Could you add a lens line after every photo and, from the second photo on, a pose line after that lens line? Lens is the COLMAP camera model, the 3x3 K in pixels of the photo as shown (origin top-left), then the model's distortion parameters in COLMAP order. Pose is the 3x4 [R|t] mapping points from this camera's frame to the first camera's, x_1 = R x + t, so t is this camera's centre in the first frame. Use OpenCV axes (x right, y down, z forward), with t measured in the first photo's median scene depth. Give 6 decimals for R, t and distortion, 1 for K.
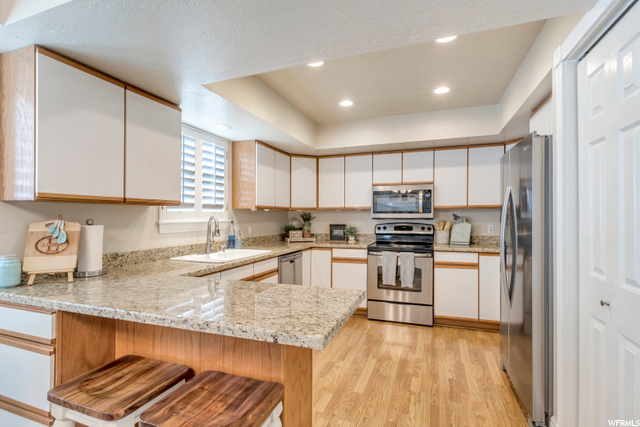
lens RADIAL K [[302.2, 0, 319.6], [0, 302.2, 211.4], [0, 0, 1]] dist [0.001386, -0.003828]
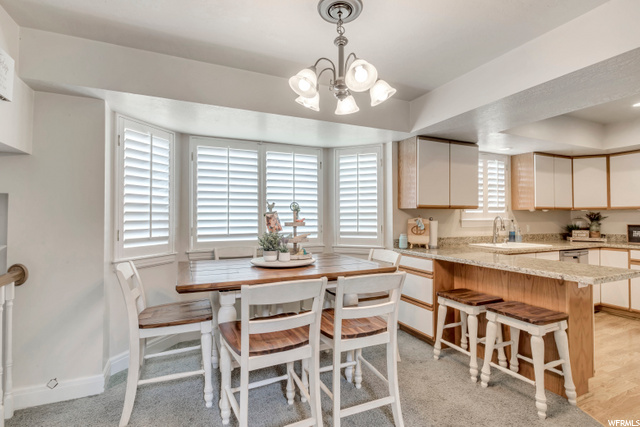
lens RADIAL K [[302.2, 0, 319.6], [0, 302.2, 211.4], [0, 0, 1]] dist [0.001386, -0.003828]
pose [[0.698596, -0.012895, -0.715400, 0.046517], [0.011333, 0.999912, -0.006957, -0.003423], [0.715426, -0.003248, 0.698681, -0.435170]]
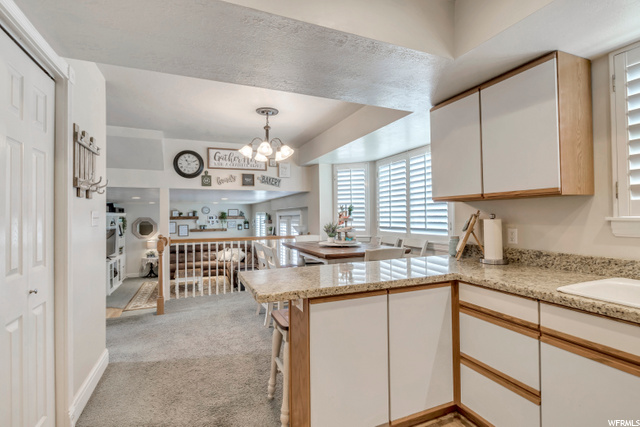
lens RADIAL K [[302.2, 0, 319.6], [0, 302.2, 211.4], [0, 0, 1]] dist [0.001386, -0.003828]
pose [[-0.723098, 0.001161, -0.690745, 0.280150], [0.024301, 0.999422, -0.023759, 0.015544], [0.690318, -0.033966, -0.722708, 0.779265]]
